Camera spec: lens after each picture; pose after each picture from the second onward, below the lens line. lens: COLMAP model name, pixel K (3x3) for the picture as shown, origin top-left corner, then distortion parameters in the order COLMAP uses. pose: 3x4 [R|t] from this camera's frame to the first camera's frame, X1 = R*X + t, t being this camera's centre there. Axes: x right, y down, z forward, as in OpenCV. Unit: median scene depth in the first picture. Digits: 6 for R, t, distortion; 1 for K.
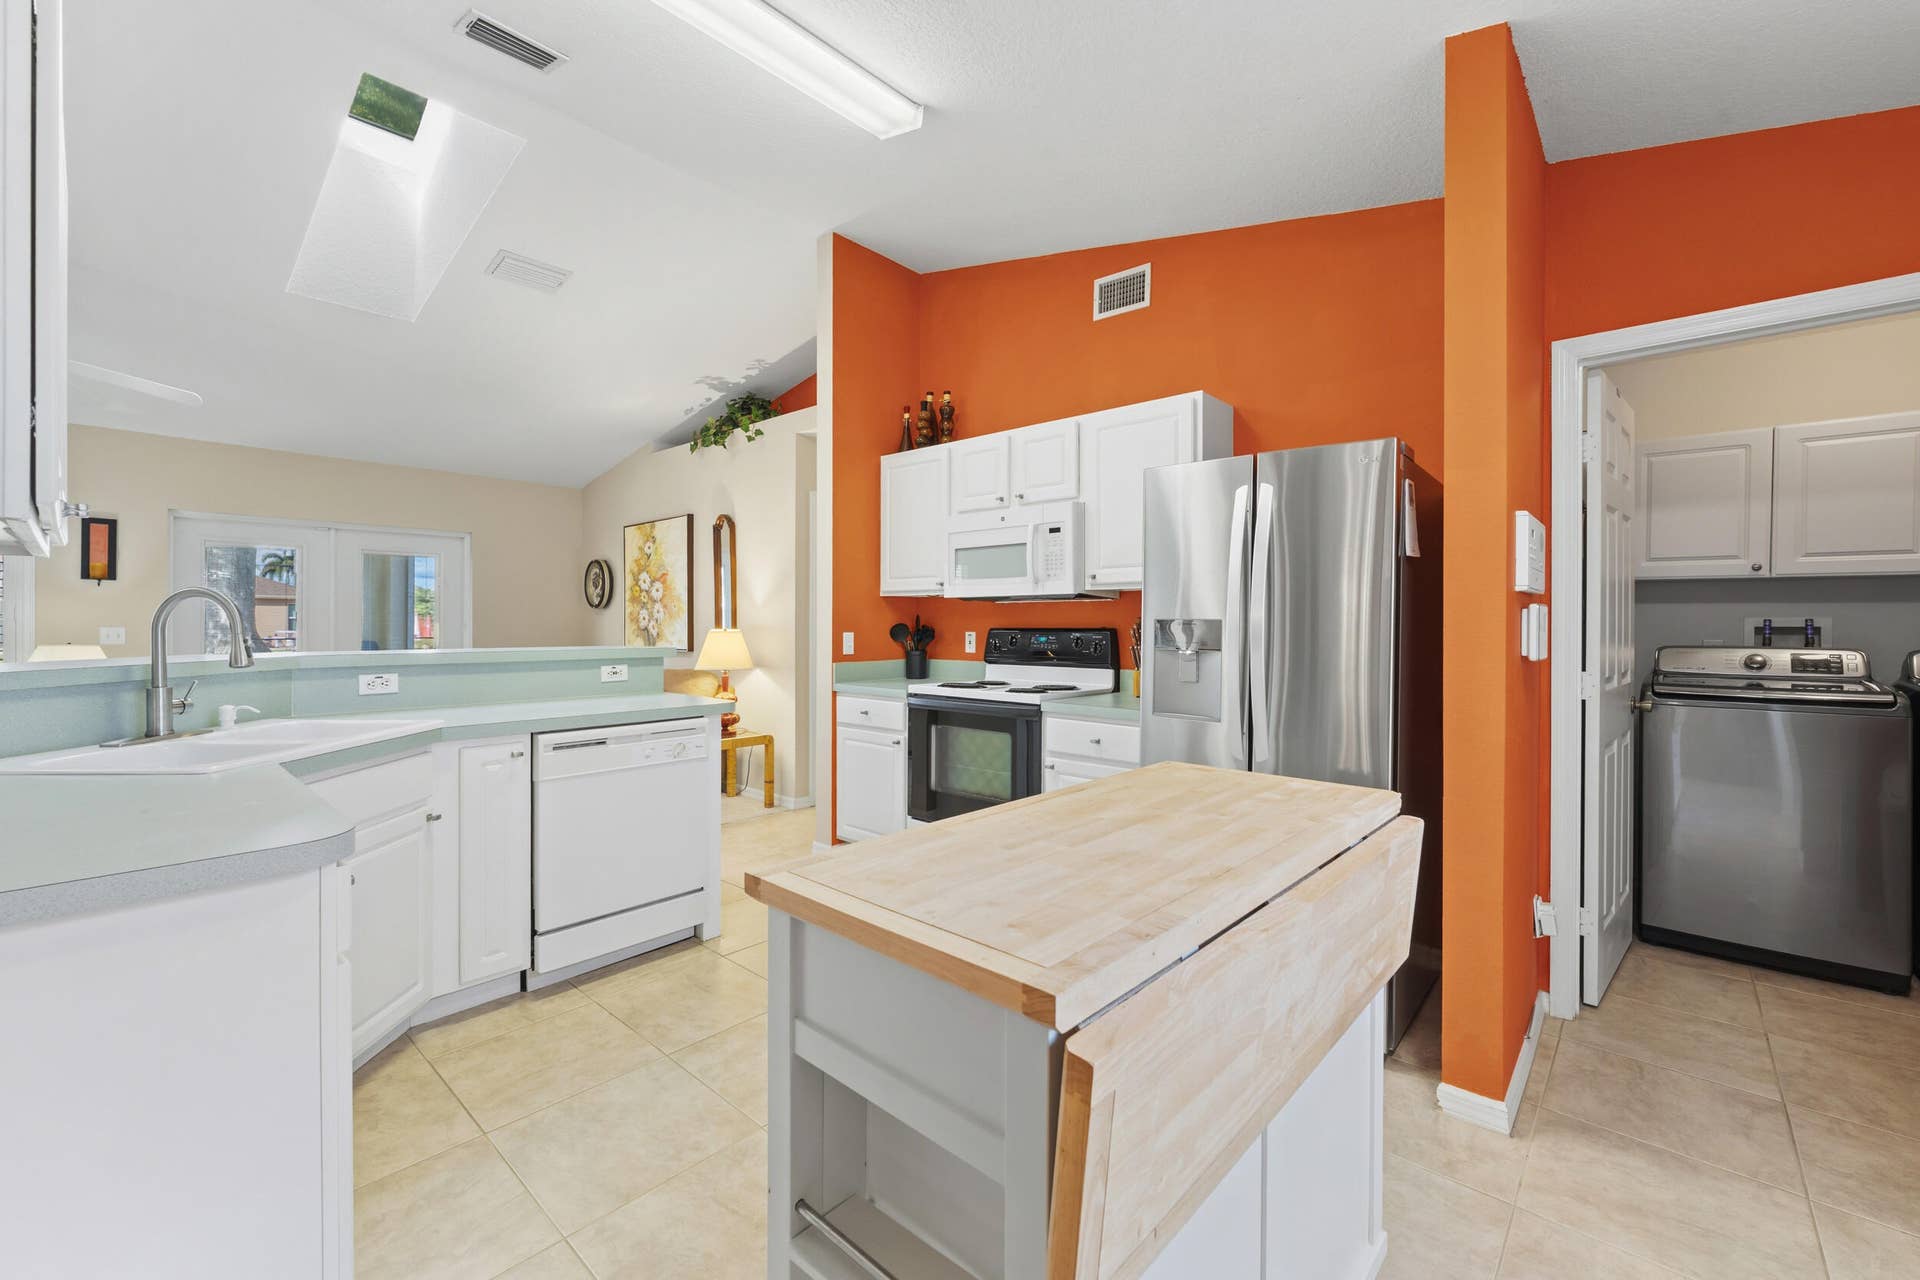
lens RADIAL K [[794.4, 0, 960.5], [0, 794.4, 622.0], [0, 0, 1]] dist [0.000082, -0.000153]
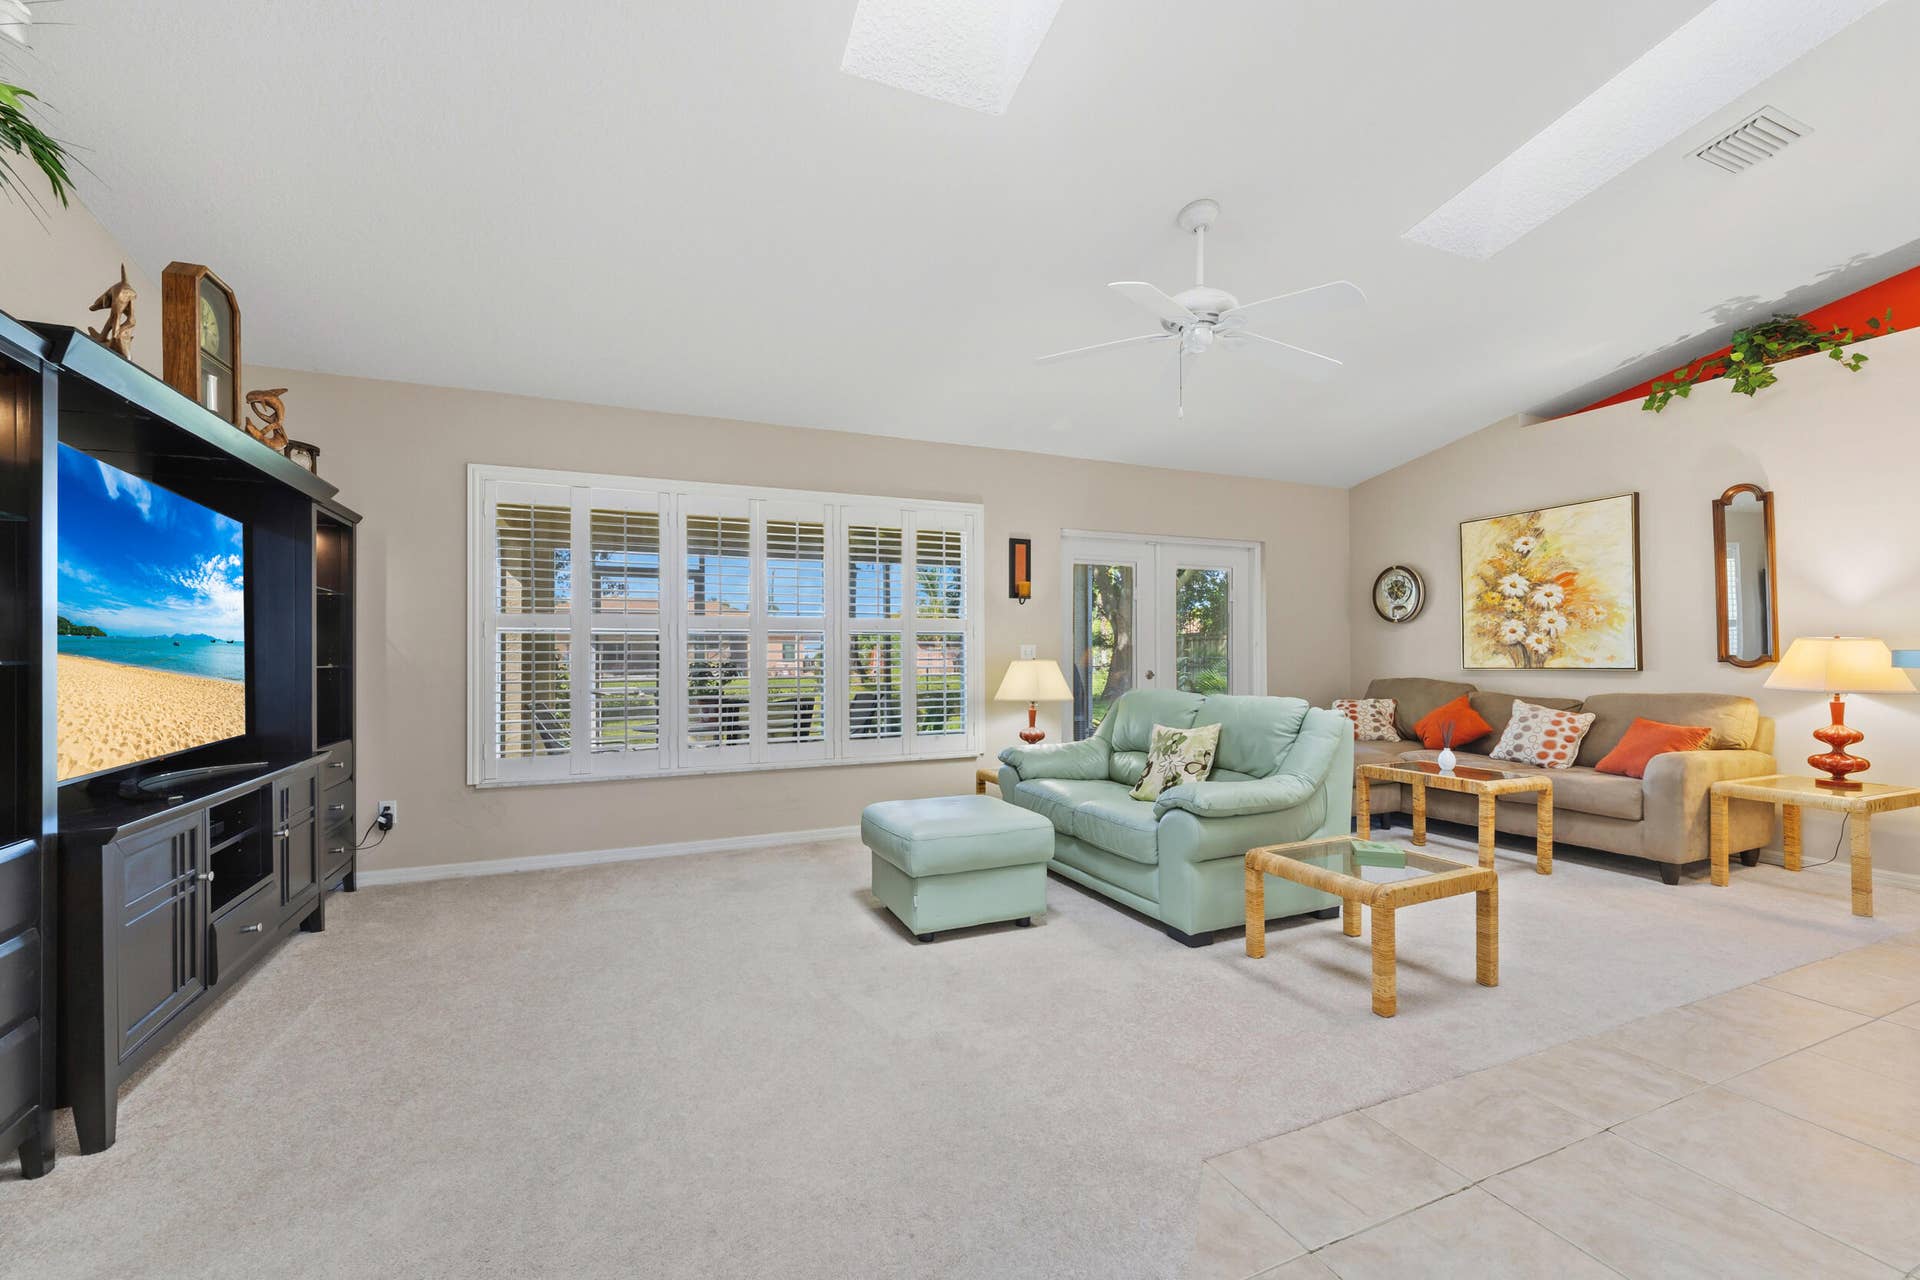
lens RADIAL K [[790.8, 0, 944.7], [0, 790.8, 644.9], [0, 0, 1]] dist [0.001296, 0.000024]
pose [[0.907916, -0.011482, -0.418995, -0.669483], [0.005991, 0.999878, -0.014418, 0.020364], [0.419109, 0.010580, 0.907874, 0.023817]]
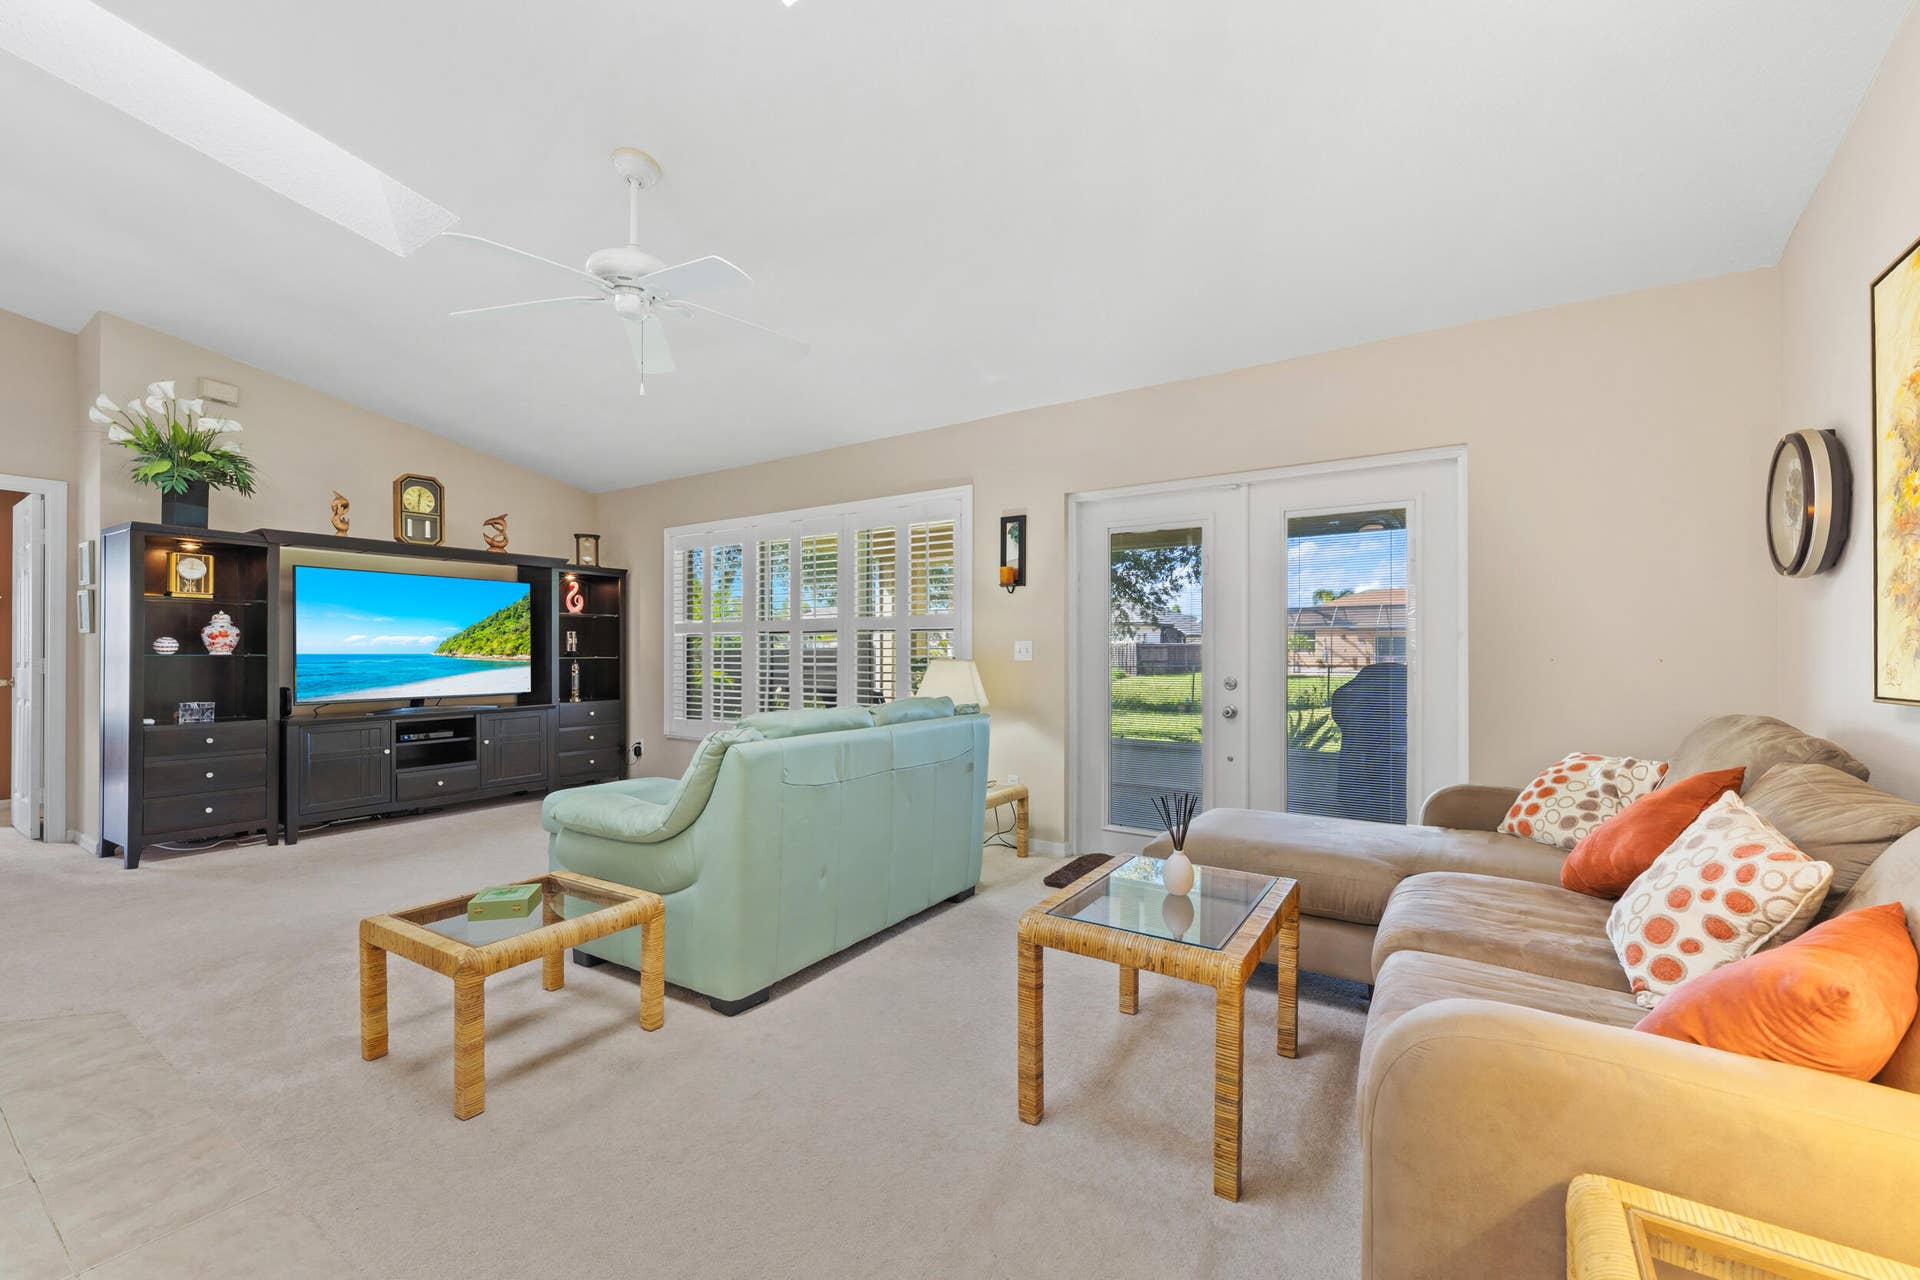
lens RADIAL K [[772.7, 0, 956.2], [0, 772.7, 647.9], [0, 0, 1]] dist [0.000500, -0.000067]
pose [[0.146095, -0.004099, -0.989262, -0.223704], [0.003190, 0.999988, -0.003673, 0.017316], [0.989265, -0.002619, 0.146106, 0.731733]]
